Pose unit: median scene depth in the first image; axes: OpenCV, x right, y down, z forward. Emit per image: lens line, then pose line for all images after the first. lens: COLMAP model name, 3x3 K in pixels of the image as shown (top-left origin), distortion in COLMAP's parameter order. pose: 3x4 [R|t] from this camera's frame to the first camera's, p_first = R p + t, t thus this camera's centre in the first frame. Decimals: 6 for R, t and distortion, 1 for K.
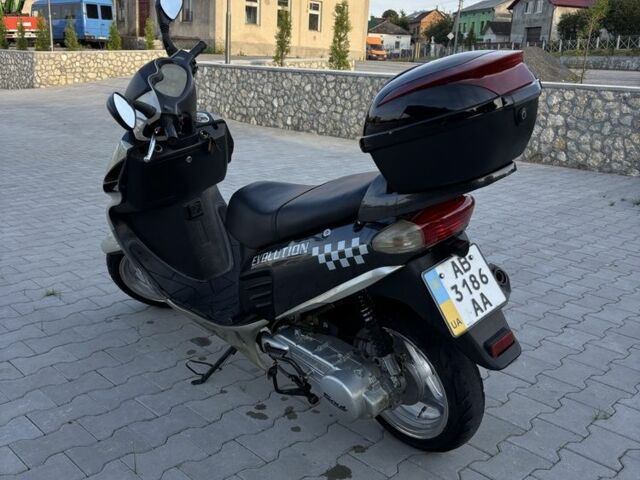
lens RADIAL K [[670.6, 0, 317.5], [0, 670.6, 242.3], [0, 0, 1]] dist [0.001933, 0.000000]
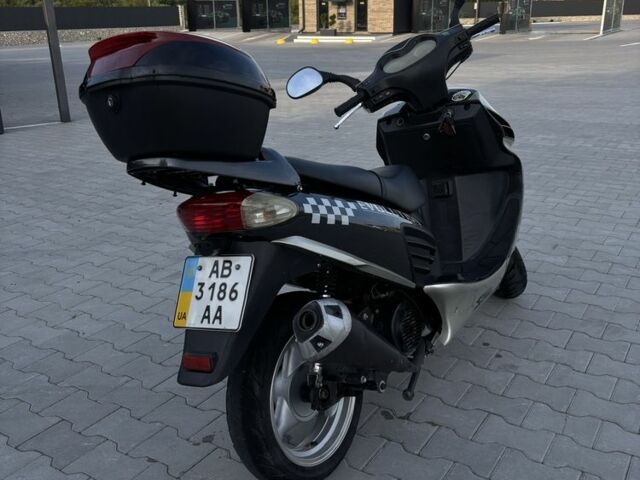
lens RADIAL K [[670.6, 0, 320.1], [0, 670.6, 240.1], [0, 0, 1]] dist [0.001933, 0.000000]
pose [[0.245457, 0.282612, -0.927298, 1.078271], [-0.241908, 0.944156, 0.223717, -0.237852], [0.938739, 0.169408, 0.300116, 0.843672]]
